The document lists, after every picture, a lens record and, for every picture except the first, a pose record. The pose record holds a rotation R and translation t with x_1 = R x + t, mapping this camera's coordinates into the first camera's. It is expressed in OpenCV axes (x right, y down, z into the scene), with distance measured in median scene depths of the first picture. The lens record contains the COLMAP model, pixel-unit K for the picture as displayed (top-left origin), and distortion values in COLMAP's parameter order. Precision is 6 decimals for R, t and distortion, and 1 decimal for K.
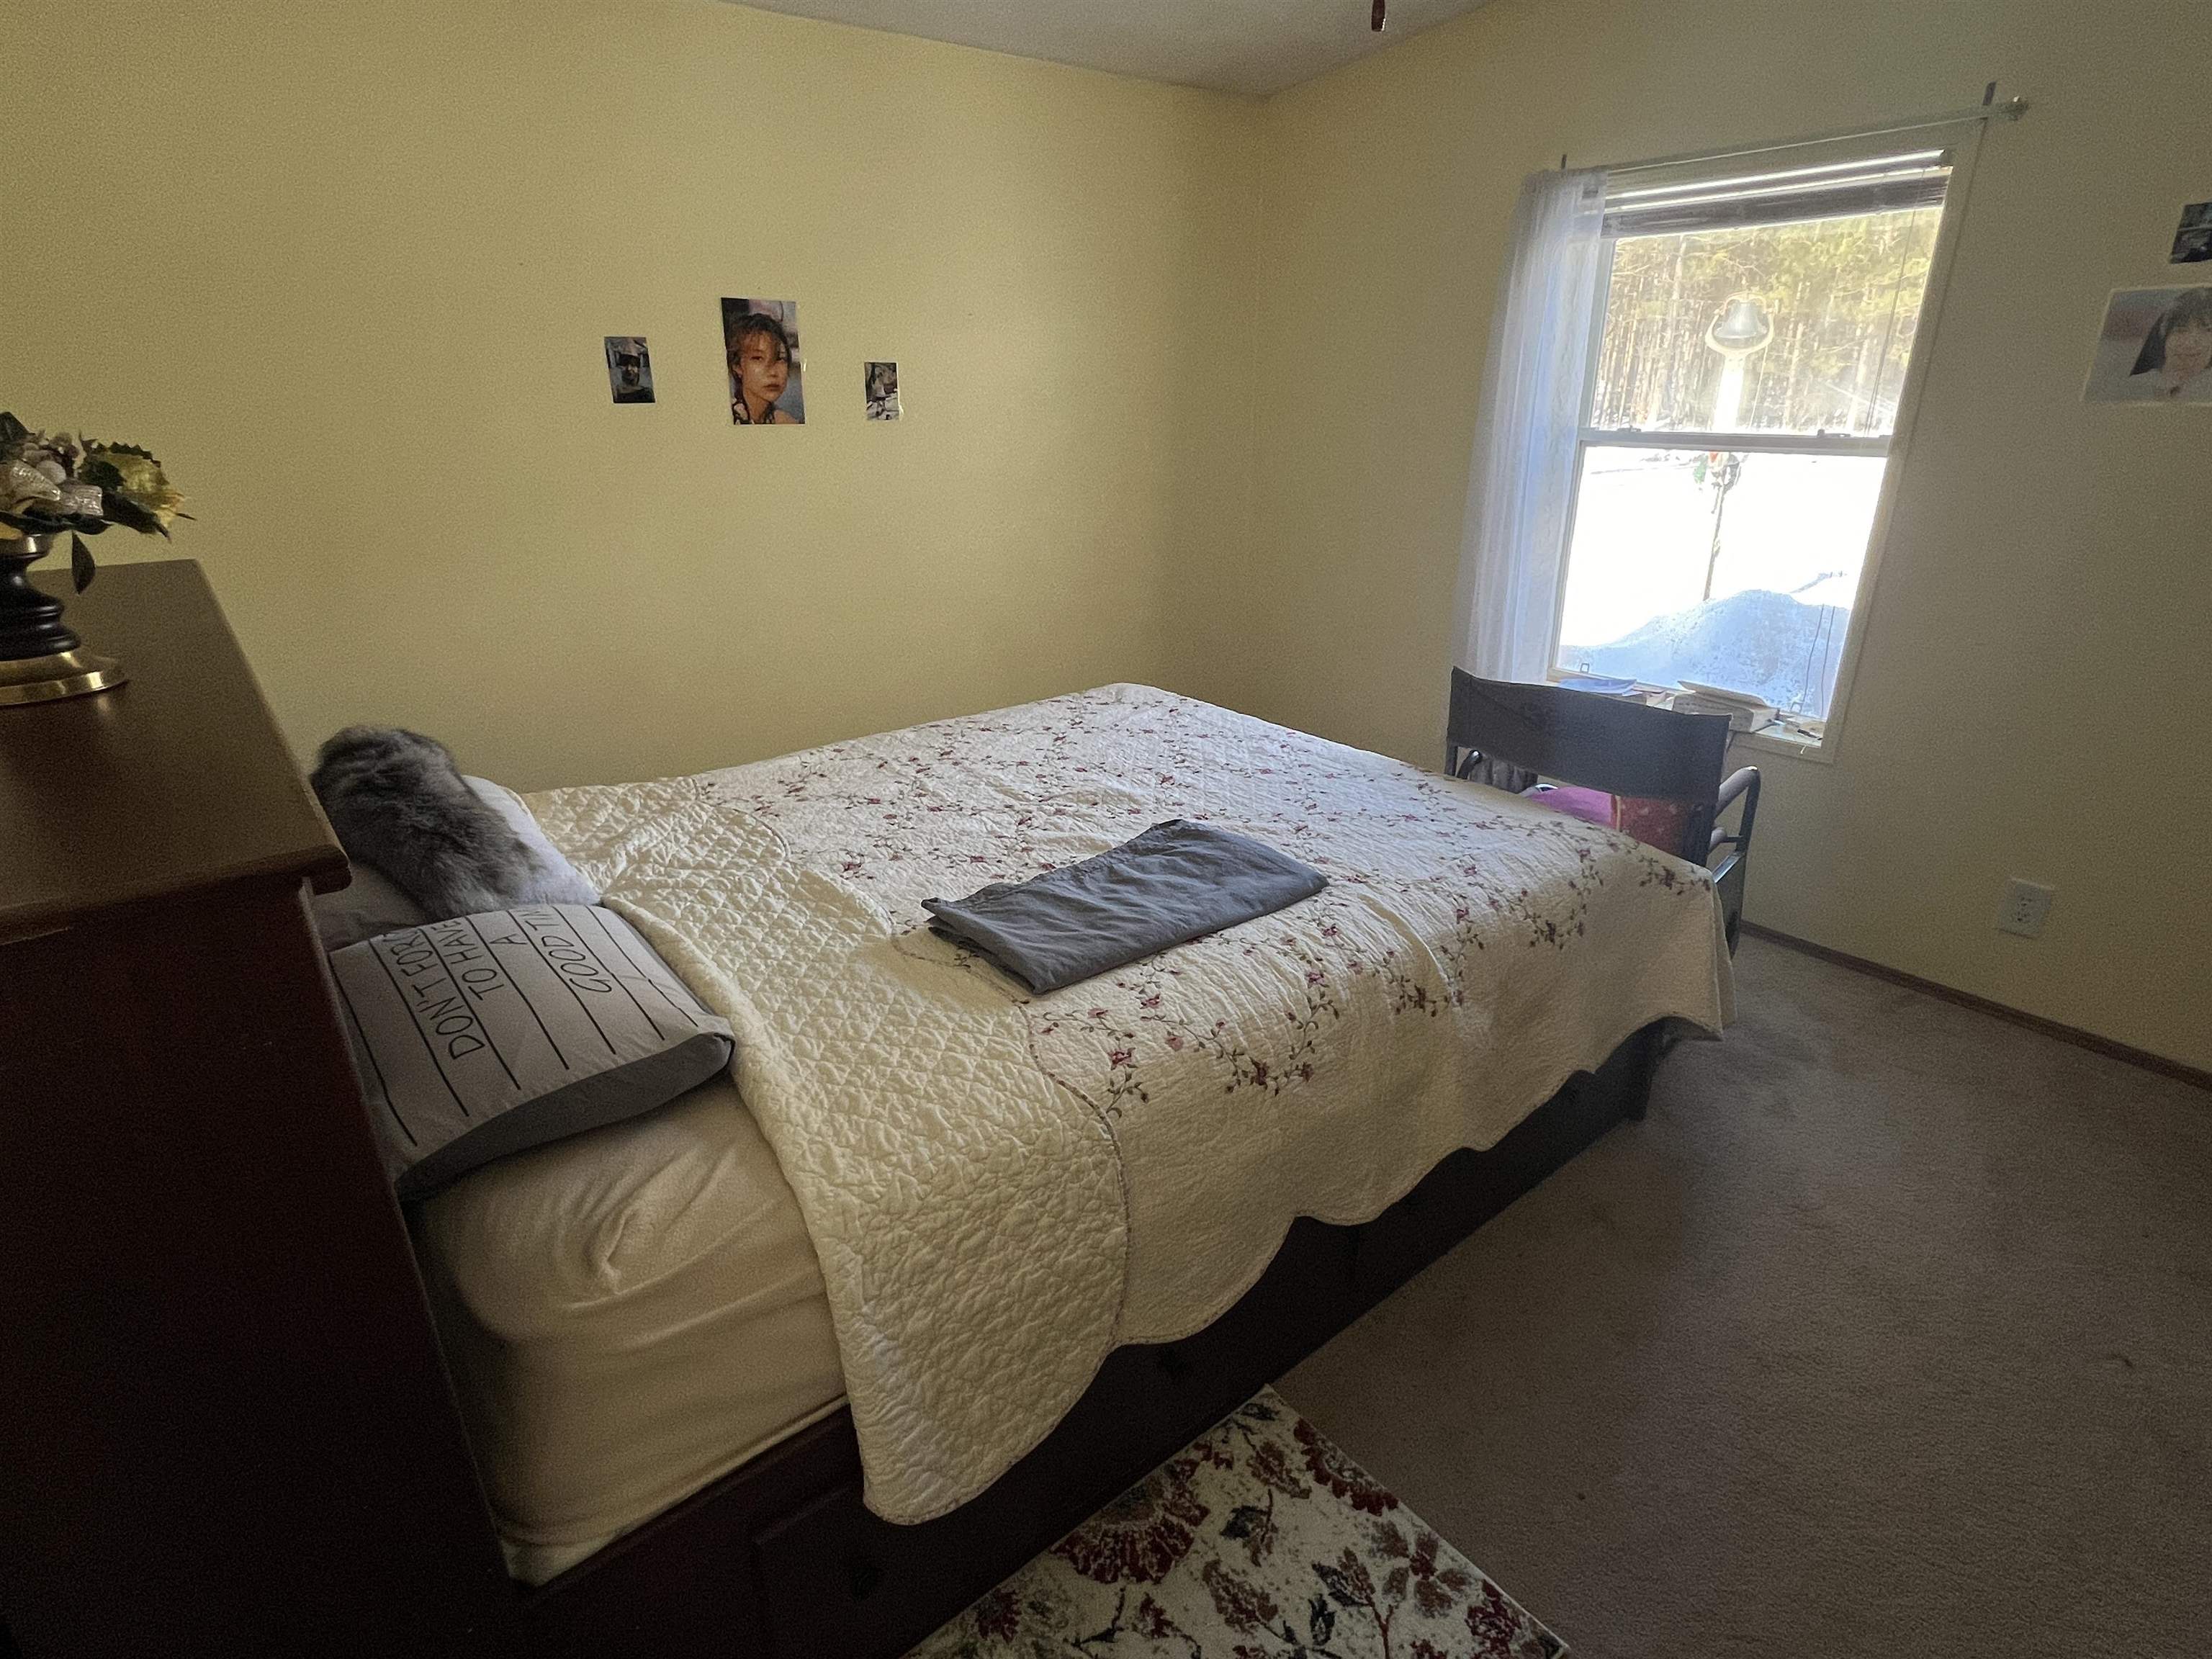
lens RADIAL K [[1126.3, 0, 1106.0], [0, 1126.3, 829.5], [0, 0, 1]] dist [-0.001331, 0.002035]
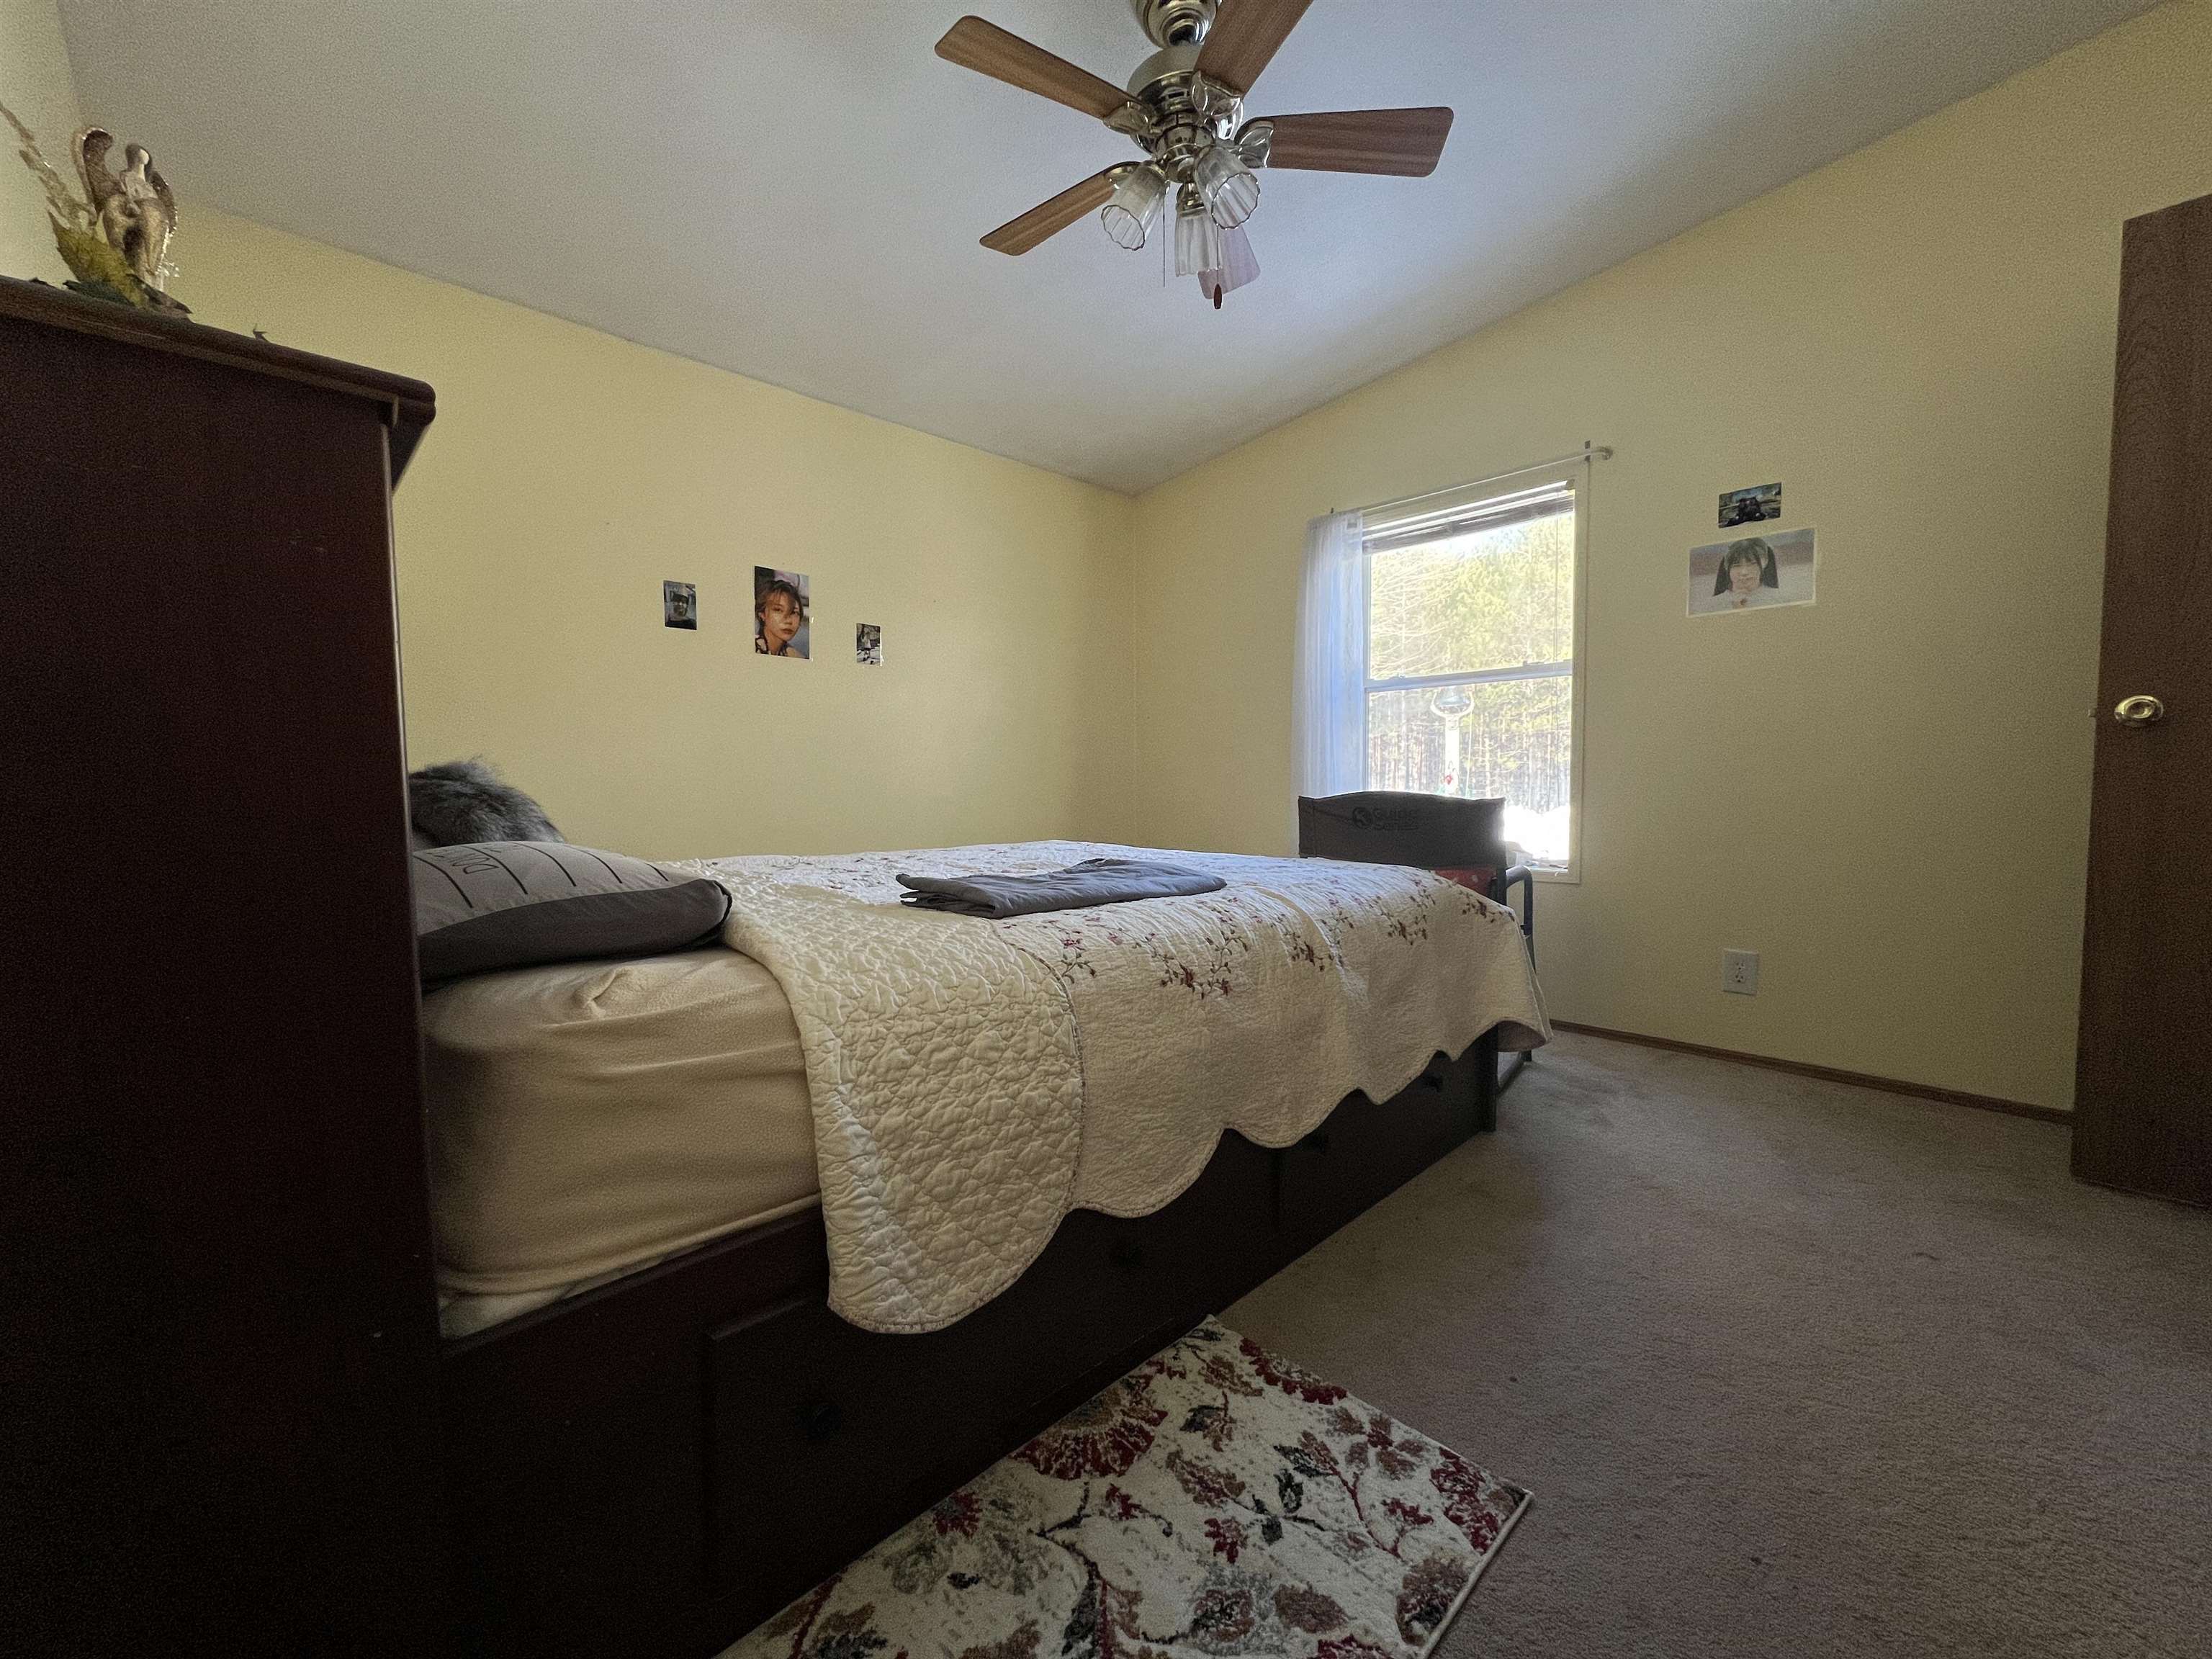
lens RADIAL K [[862.8, 0, 1106.0], [0, 862.8, 829.5], [0, 0, 1]] dist [0.001780, -0.000036]
pose [[0.995065, -0.005881, 0.099054, -0.037549], [0.036398, 0.950293, -0.309222, 0.355762], [-0.092312, 0.311301, 0.945817, 0.112865]]
